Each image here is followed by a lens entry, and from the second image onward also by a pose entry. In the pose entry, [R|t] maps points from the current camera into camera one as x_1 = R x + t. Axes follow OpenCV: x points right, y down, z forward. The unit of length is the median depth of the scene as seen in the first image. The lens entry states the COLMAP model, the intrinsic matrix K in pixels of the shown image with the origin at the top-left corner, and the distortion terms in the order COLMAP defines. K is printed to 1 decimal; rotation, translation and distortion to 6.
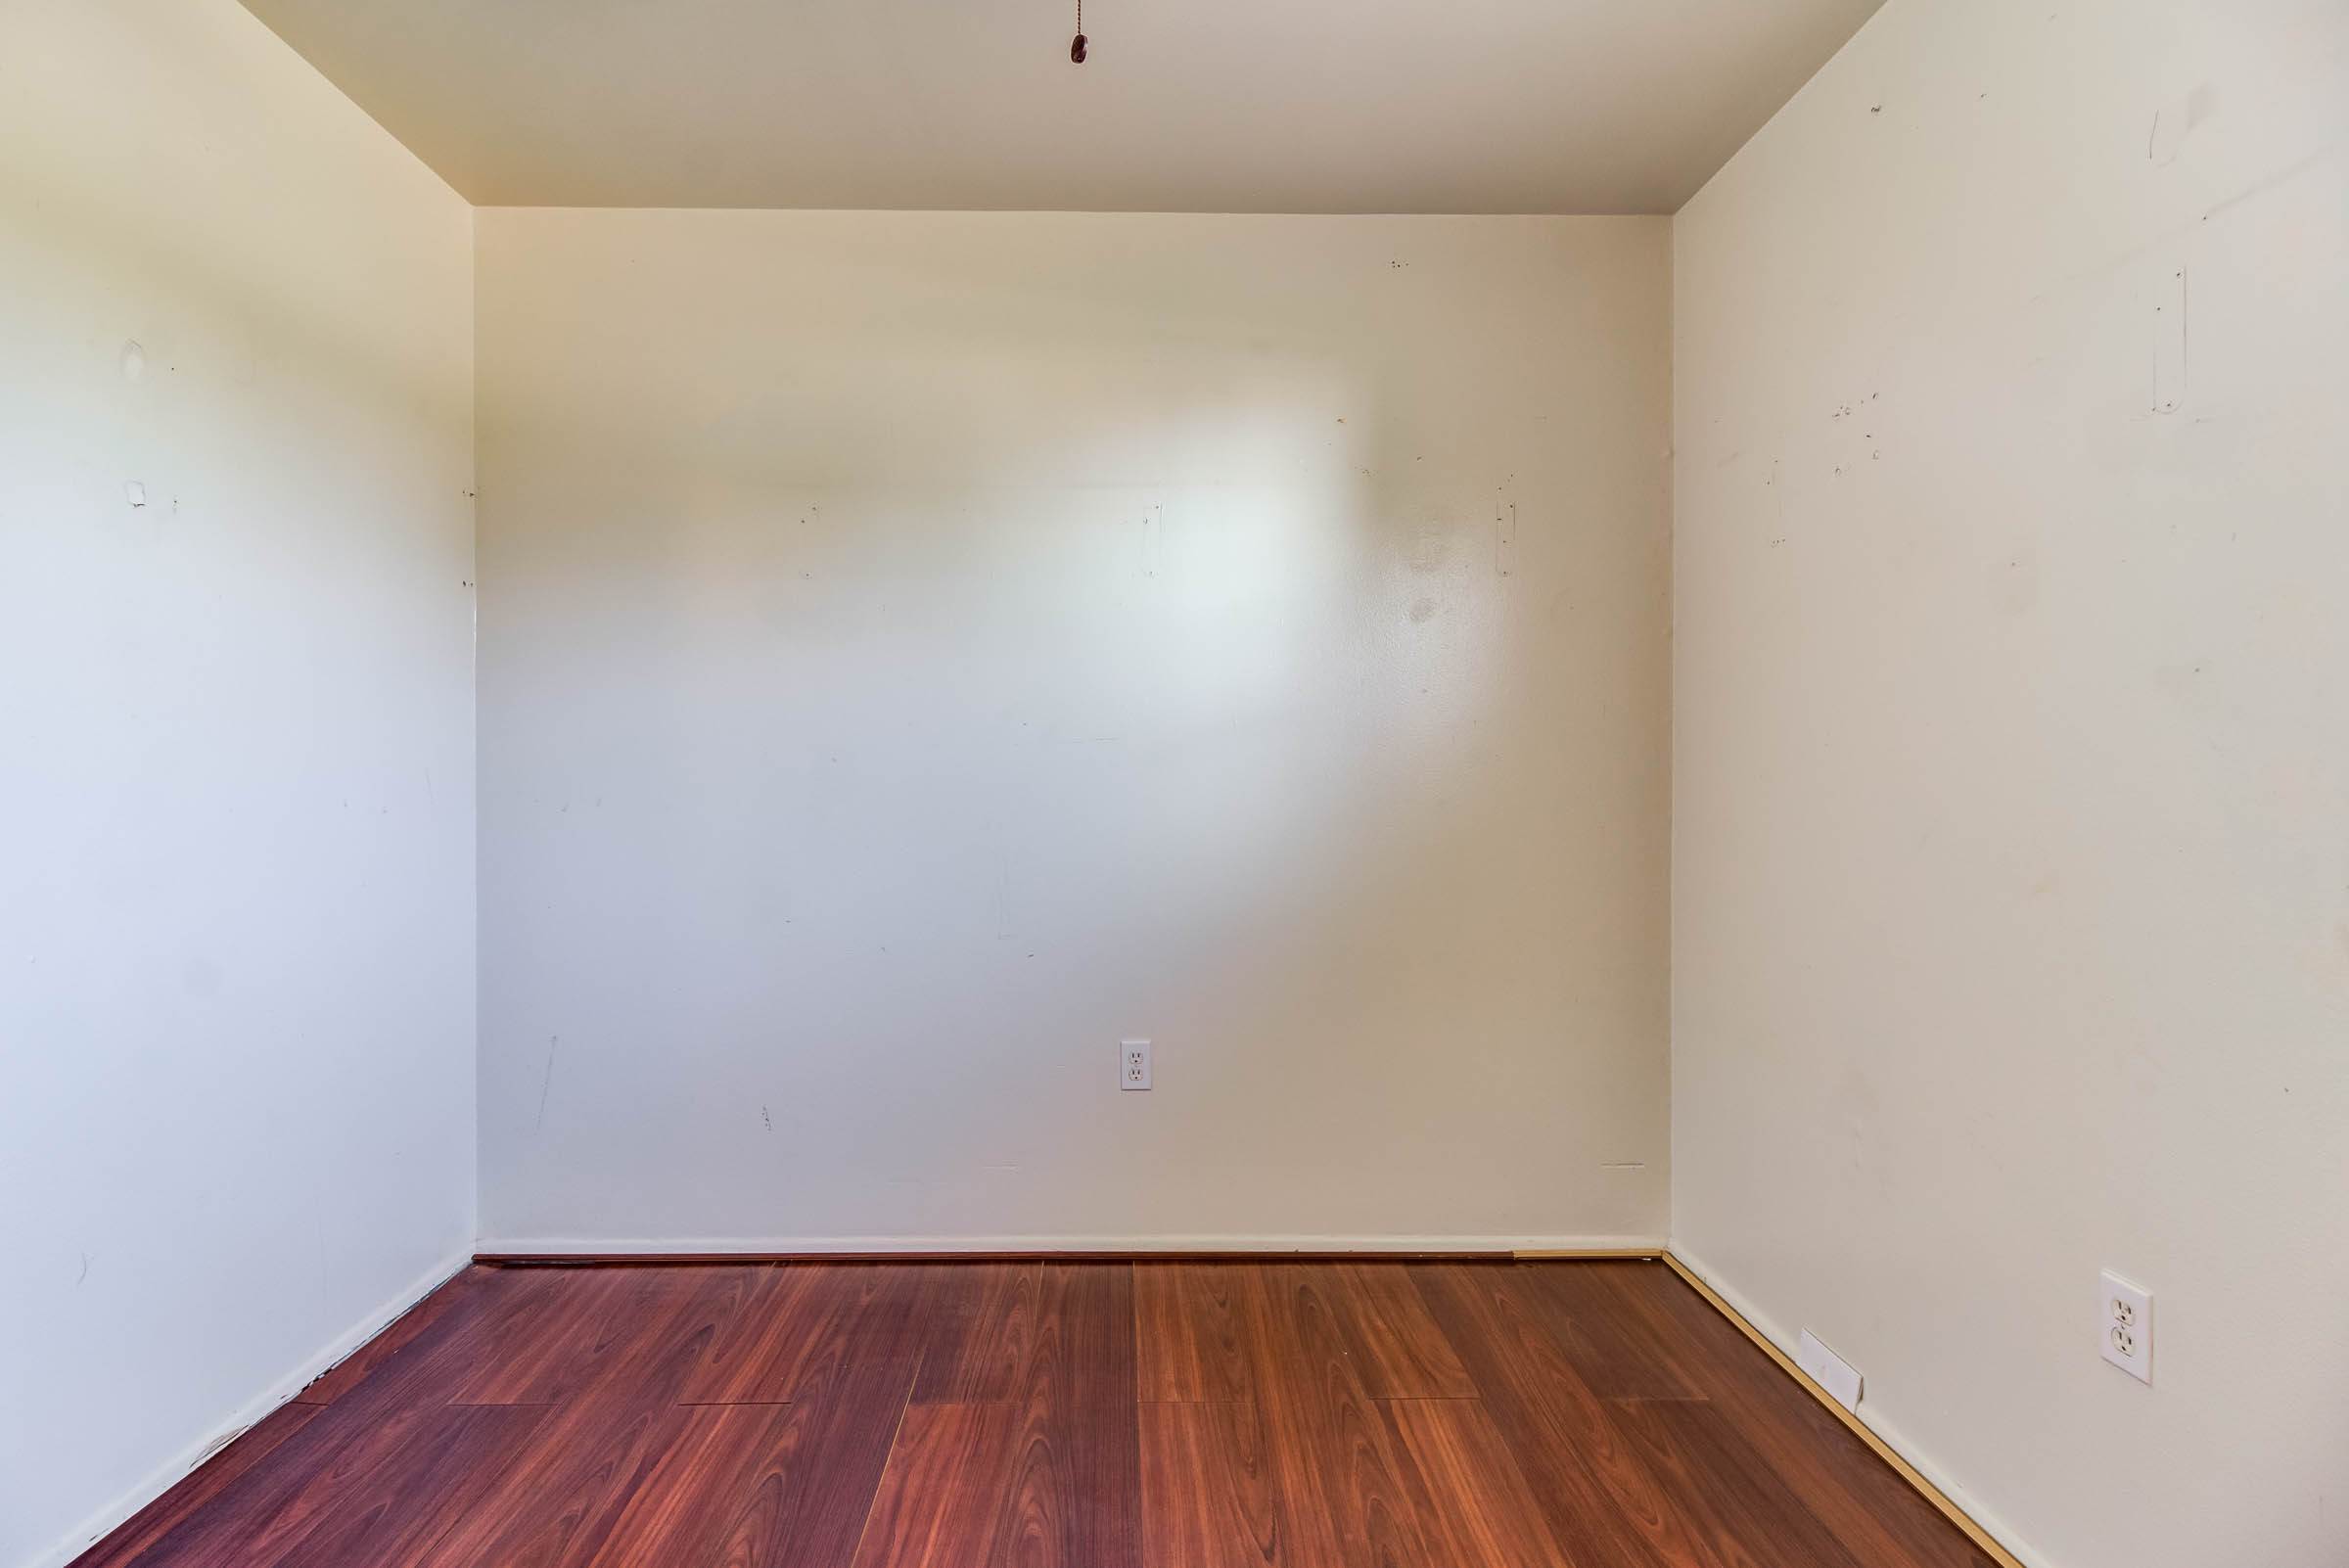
lens RADIAL K [[1075.0, 0, 1142.7], [0, 1075.0, 772.7], [0, 0, 1]] dist [0.021769, -0.014778]
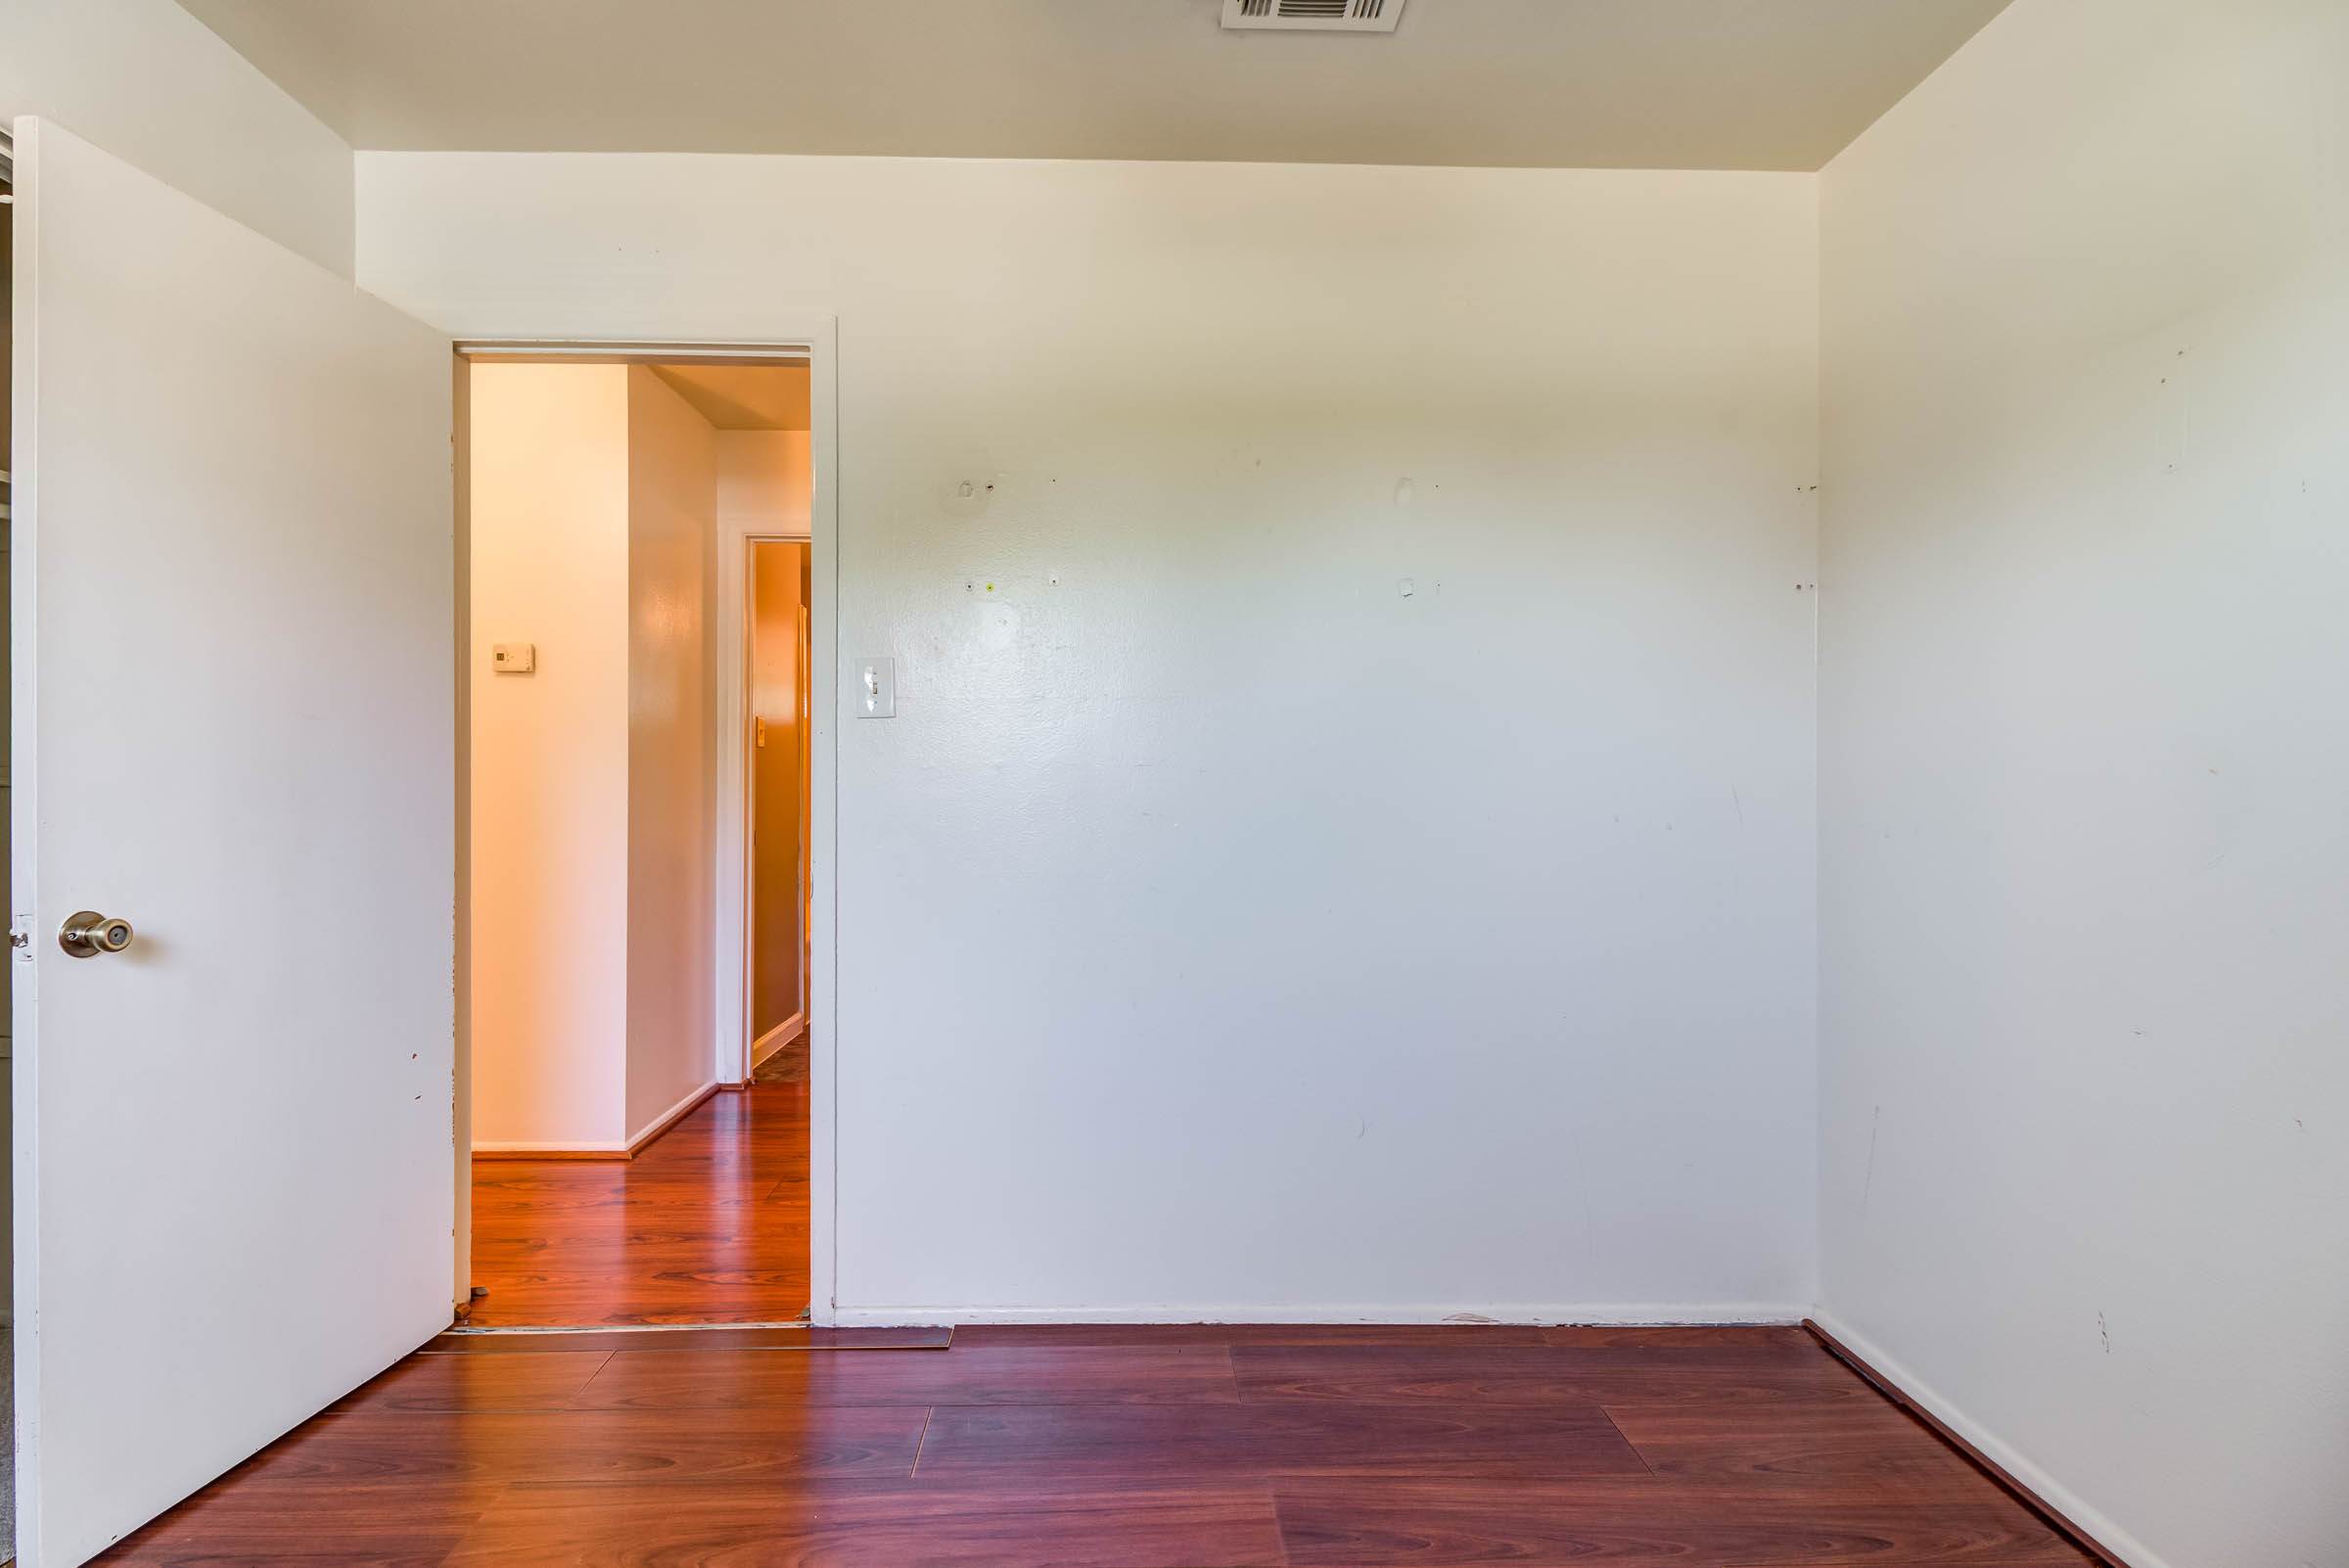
lens RADIAL K [[1084.5, 0, 1127.4], [0, 1084.5, 779.9], [0, 0, 1]] dist [0.019814, -0.016499]
pose [[0.000382, -0.004963, -0.999988, 0.386382], [-0.003195, 0.999983, -0.004965, -0.002746], [0.999995, 0.003197, 0.000366, 0.541269]]
